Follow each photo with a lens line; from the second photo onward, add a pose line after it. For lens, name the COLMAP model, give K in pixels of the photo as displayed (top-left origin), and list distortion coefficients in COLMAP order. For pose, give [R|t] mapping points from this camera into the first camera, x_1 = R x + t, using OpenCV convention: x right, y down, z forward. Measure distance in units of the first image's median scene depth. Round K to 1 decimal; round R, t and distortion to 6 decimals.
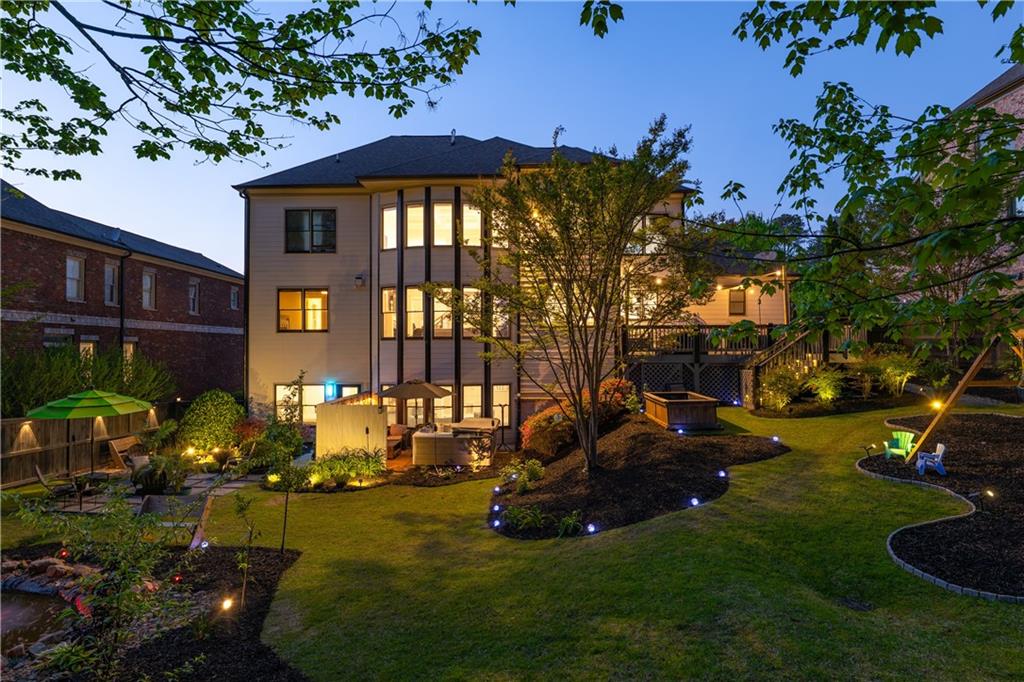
lens RADIAL K [[553.1, 0, 512.0], [0, 553.1, 341.0], [0, 0, 1]] dist [0.001231, -0.002080]
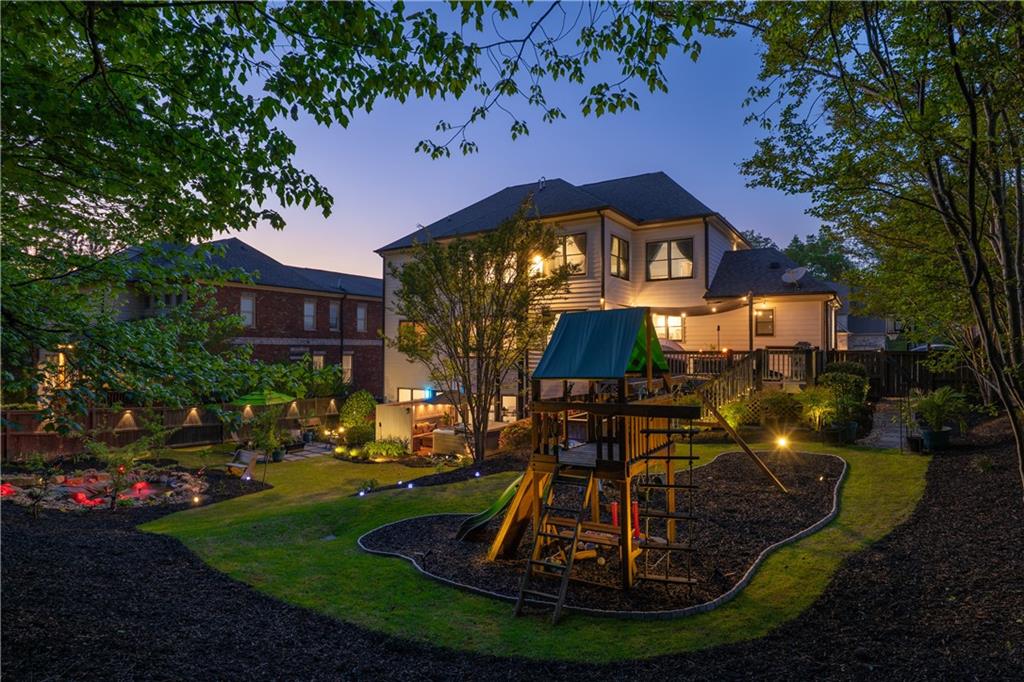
lens RADIAL K [[553.1, 0, 512.0], [0, 553.1, 341.0], [0, 0, 1]] dist [0.001231, -0.002080]
pose [[0.859245, -0.002592, -0.511557, 0.730027], [0.005828, 0.999972, 0.004723, -0.062854], [0.511530, -0.007040, 0.859236, -0.092223]]
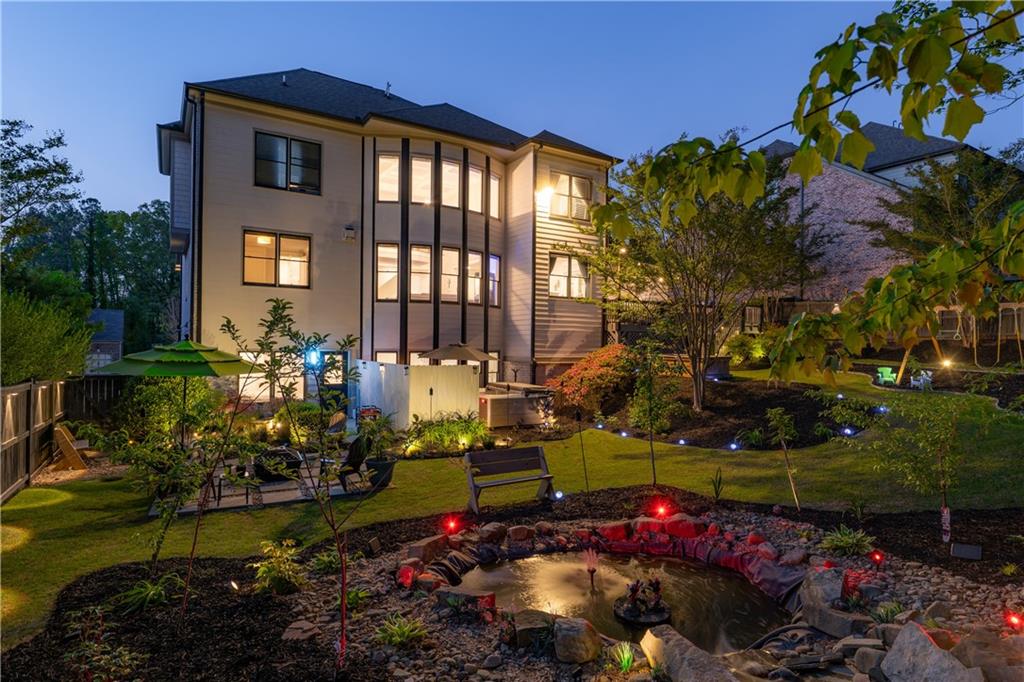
lens RADIAL K [[553.1, 0, 512.0], [0, 553.1, 341.0], [0, 0, 1]] dist [0.001231, -0.002080]
pose [[0.831251, 0.013422, 0.555735, -0.708426], [-0.022678, 0.999695, 0.009776, 0.062293], [-0.555435, -0.020729, 0.831302, 0.171849]]
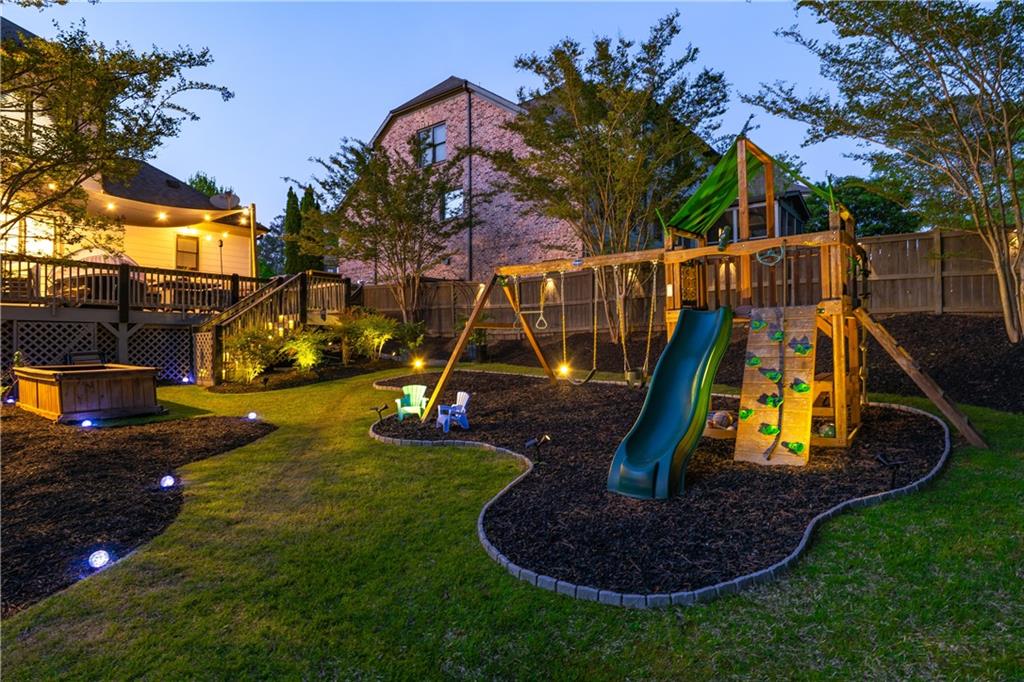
lens RADIAL K [[553.1, 0, 512.0], [0, 553.1, 341.0], [0, 0, 1]] dist [0.001231, -0.002080]
pose [[0.600583, 0.005744, 0.799542, 0.095228], [-0.010078, 0.999949, 0.000387, 0.063333], [-0.799499, -0.008291, 0.600610, 0.260419]]
